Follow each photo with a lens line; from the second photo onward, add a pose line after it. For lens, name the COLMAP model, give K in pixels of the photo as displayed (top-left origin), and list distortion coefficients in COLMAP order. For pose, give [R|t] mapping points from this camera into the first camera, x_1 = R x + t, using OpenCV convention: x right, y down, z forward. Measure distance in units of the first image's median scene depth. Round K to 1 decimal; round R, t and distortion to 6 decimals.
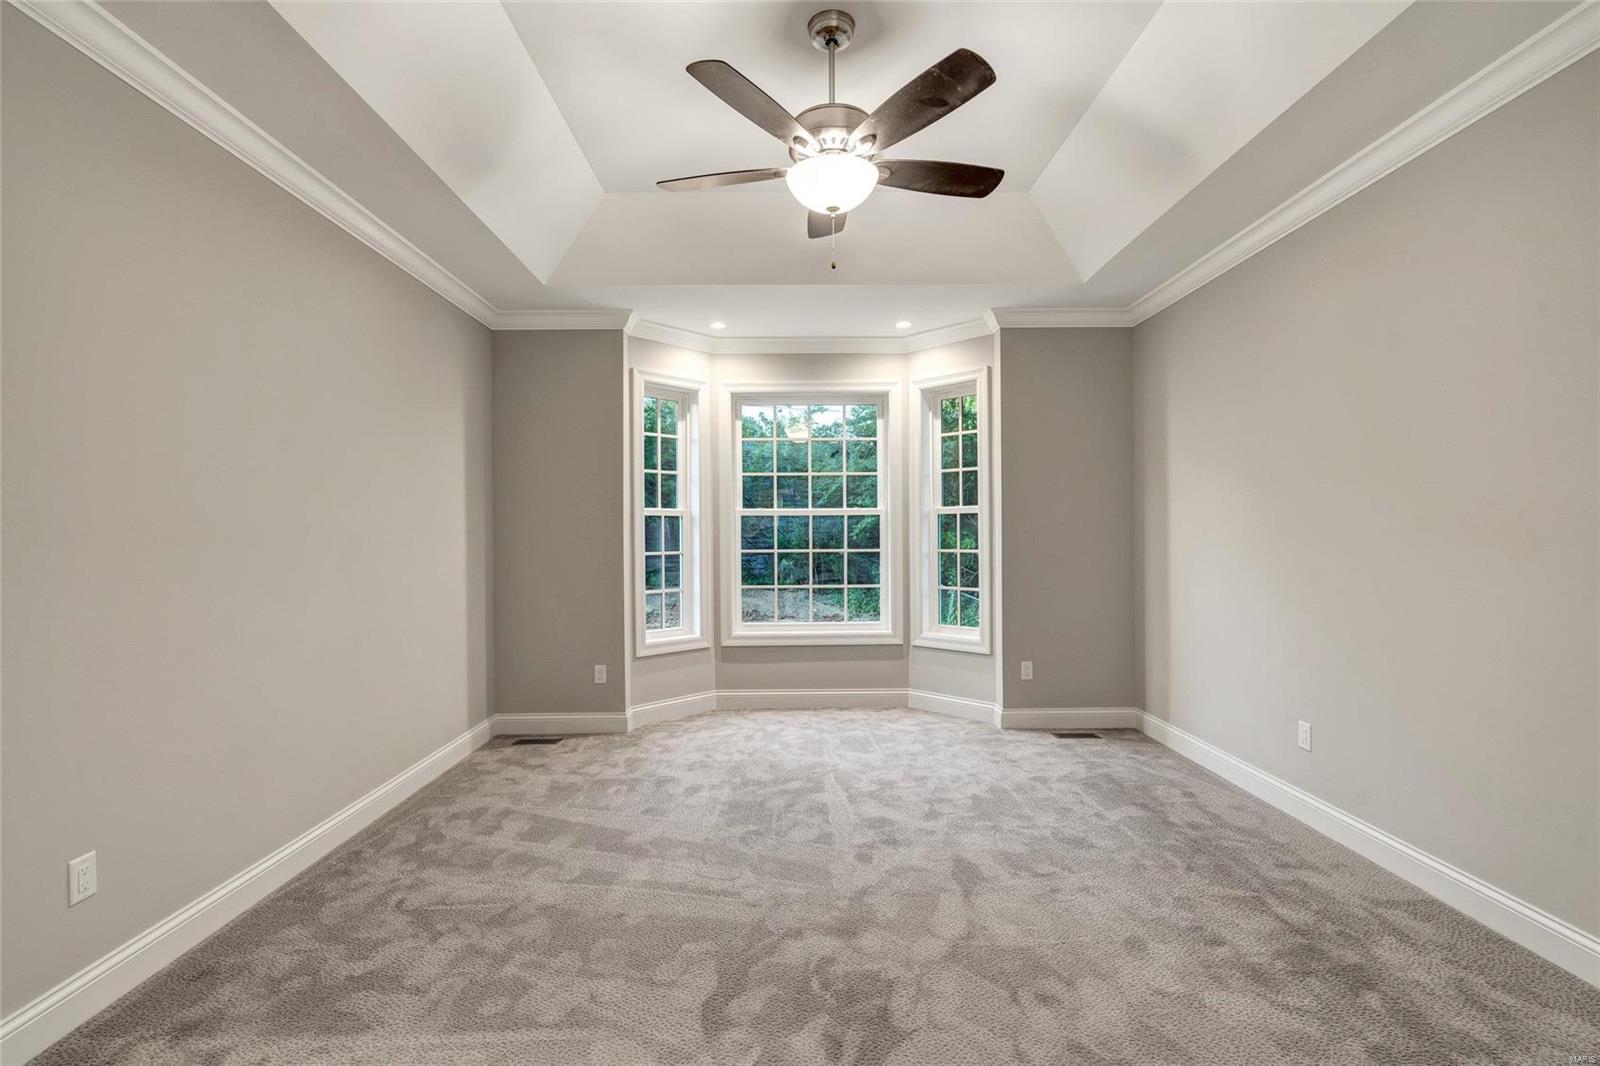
lens RADIAL K [[734.6, 0, 805.6], [0, 734.6, 529.5], [0, 0, 1]] dist [-0.004625, 0.002346]
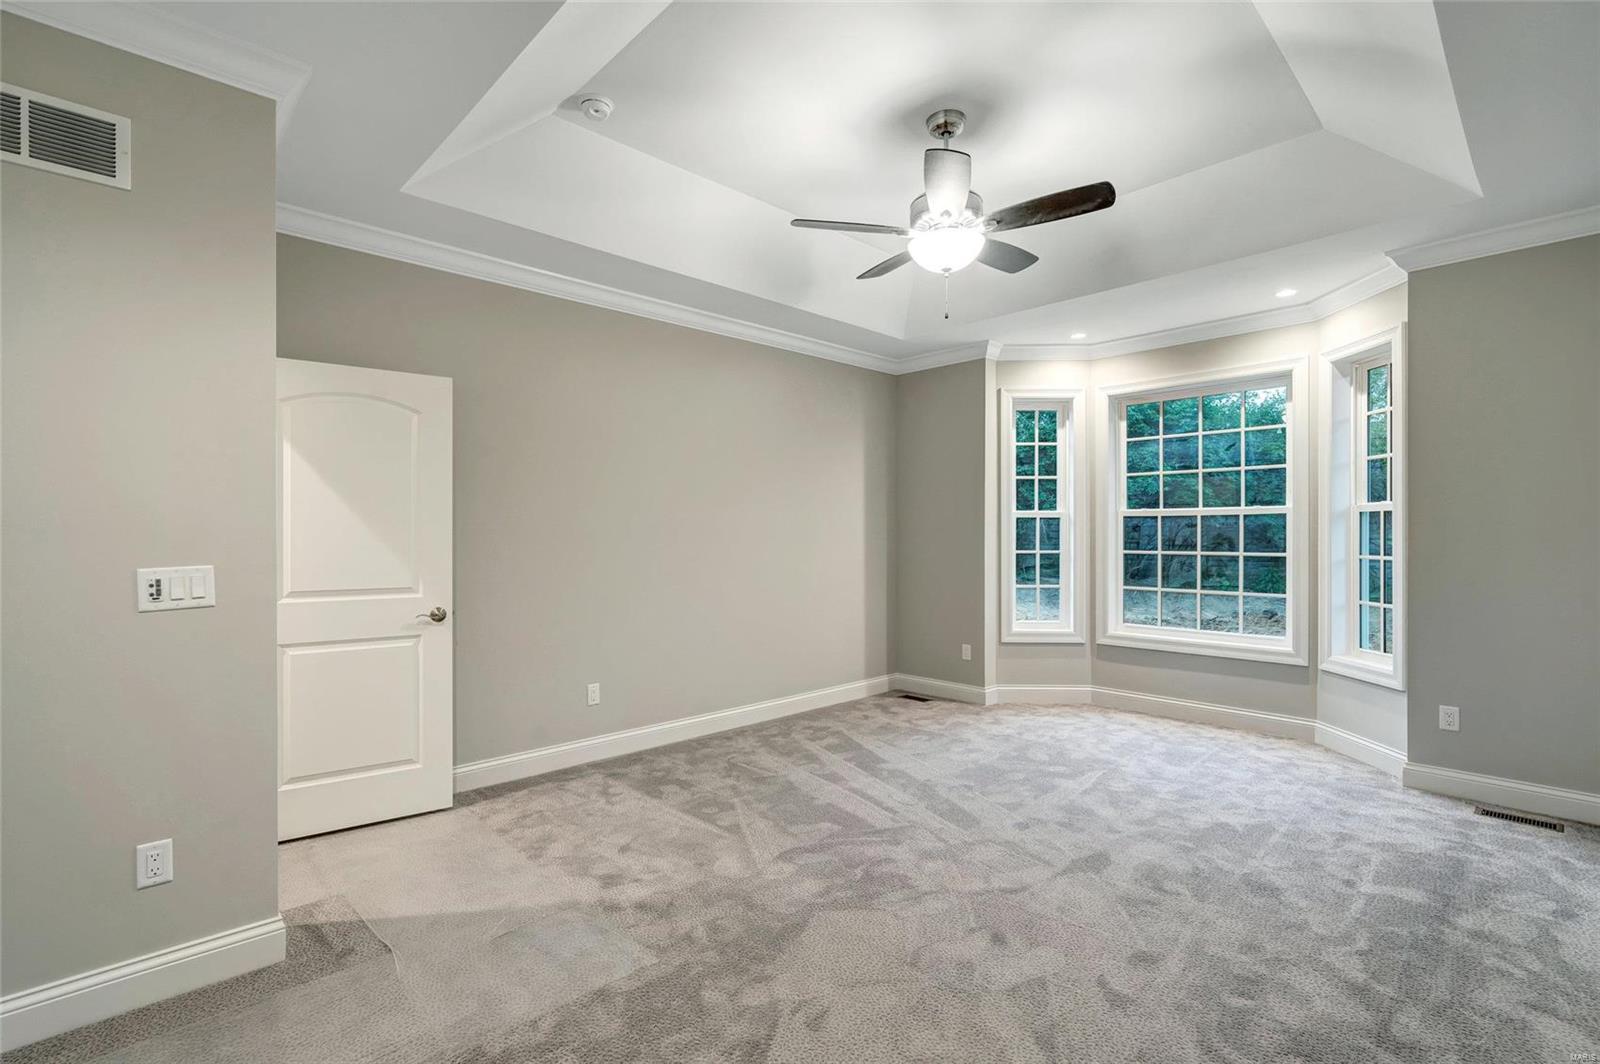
lens RADIAL K [[734.6, 0, 793.1], [0, 734.6, 523.5], [0, 0, 1]] dist [-0.004625, 0.002346]
pose [[0.677132, -0.003959, -0.735851, 0.459584], [-0.000520, 0.999983, -0.005858, -0.003749], [0.735862, 0.004350, 0.677118, -0.008585]]
